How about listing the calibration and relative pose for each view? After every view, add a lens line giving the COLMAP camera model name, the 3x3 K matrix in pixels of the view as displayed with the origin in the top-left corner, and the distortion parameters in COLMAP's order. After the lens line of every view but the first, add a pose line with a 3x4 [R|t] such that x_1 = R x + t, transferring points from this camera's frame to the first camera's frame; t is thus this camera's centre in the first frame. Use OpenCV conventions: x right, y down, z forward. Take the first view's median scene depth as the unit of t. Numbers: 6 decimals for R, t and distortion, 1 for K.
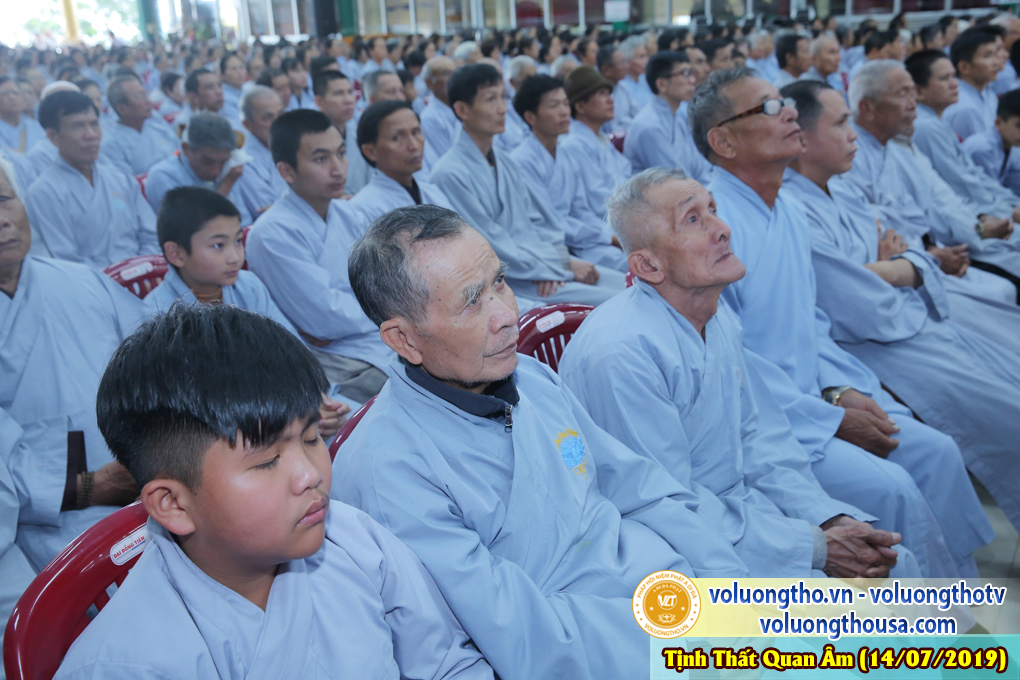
lens RADIAL K [[1029.4, 0, 510.0], [0, 1029.4, 340.0], [0, 0, 1]] dist [0.058524, -0.009363]
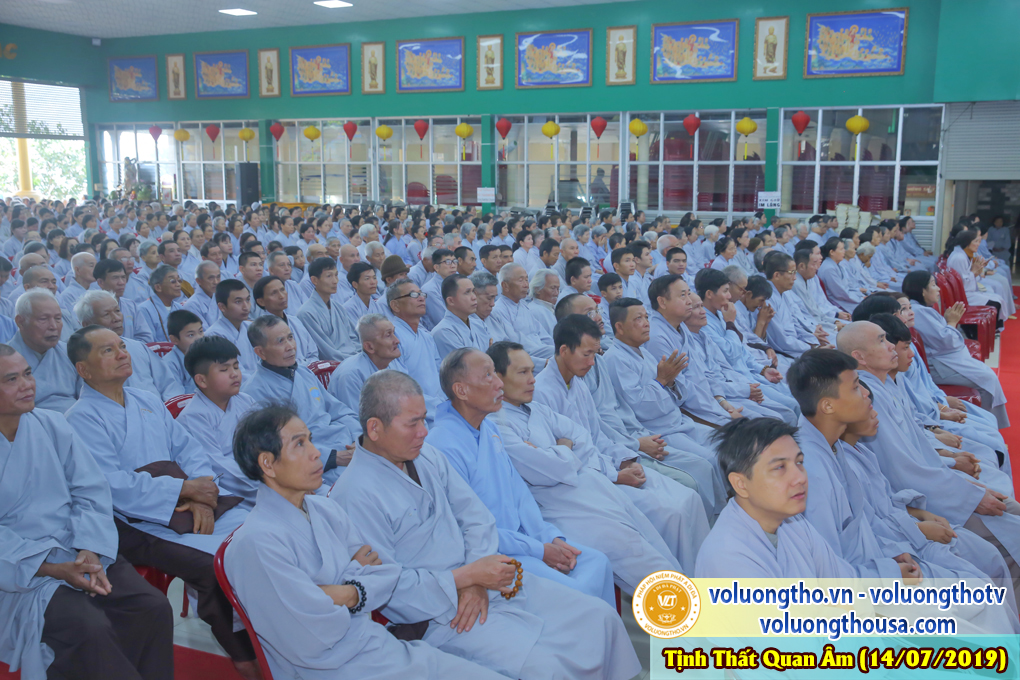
lens RADIAL K [[936.8, 0, 510.0], [0, 936.8, 340.0], [0, 0, 1]] dist [0.010139, 0.015700]
pose [[0.993672, 0.037406, 0.105907, 0.122570], [-0.022181, 0.989698, -0.141444, 0.118481], [-0.110107, 0.138200, 0.984265, -0.691884]]
